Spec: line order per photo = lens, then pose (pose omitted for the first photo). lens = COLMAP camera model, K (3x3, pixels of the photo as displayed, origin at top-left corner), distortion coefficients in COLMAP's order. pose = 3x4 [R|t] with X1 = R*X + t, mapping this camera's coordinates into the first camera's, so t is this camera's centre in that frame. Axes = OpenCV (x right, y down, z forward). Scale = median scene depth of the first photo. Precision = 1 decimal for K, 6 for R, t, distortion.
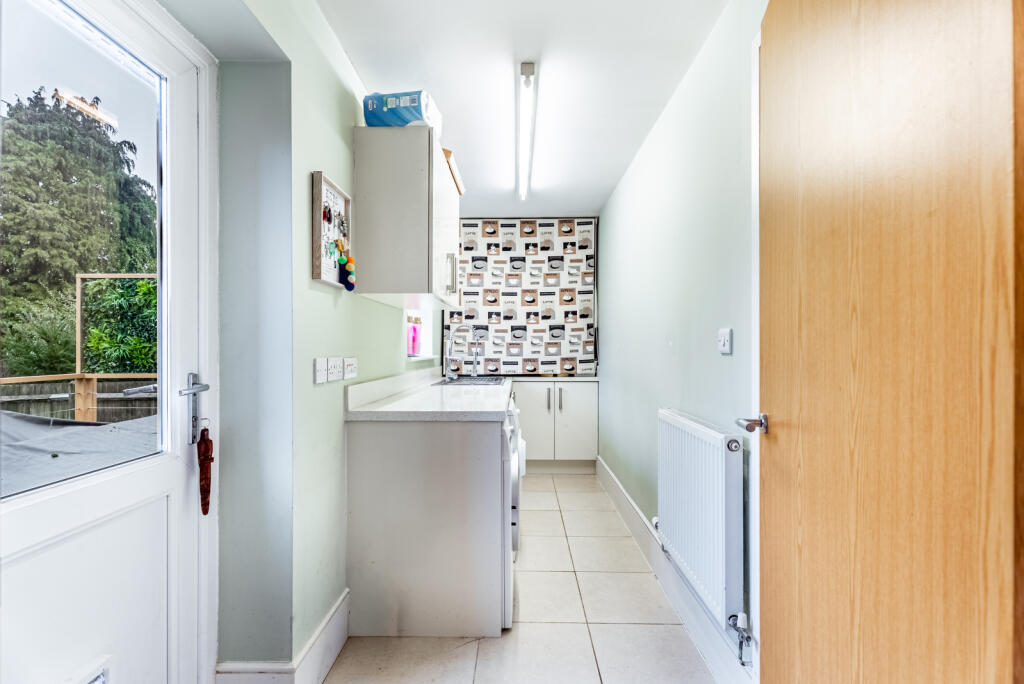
lens RADIAL K [[461.1, 0, 507.0], [0, 461.1, 349.2], [0, 0, 1]] dist [0.004076, -0.000210]
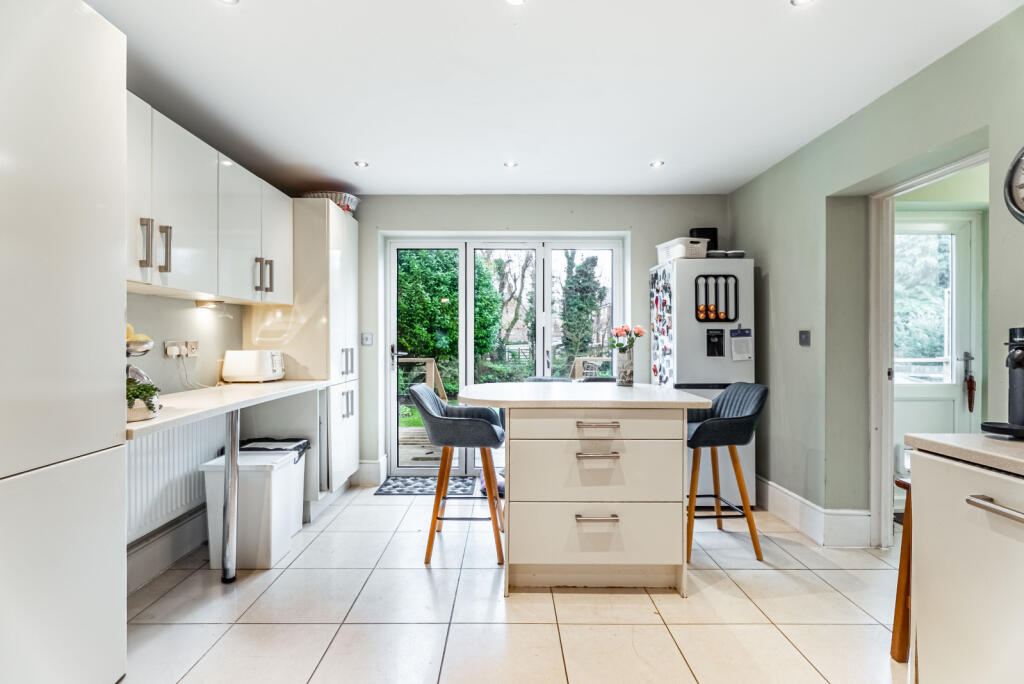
lens RADIAL K [[461.1, 0, 505.2], [0, 461.1, 342.2], [0, 0, 1]] dist [0.004076, -0.000210]
pose [[0.034020, 0.004061, -0.999413, 0.395327], [-0.001011, 0.999991, 0.004029, -0.001521], [0.999421, 0.000873, 0.034024, -0.354372]]
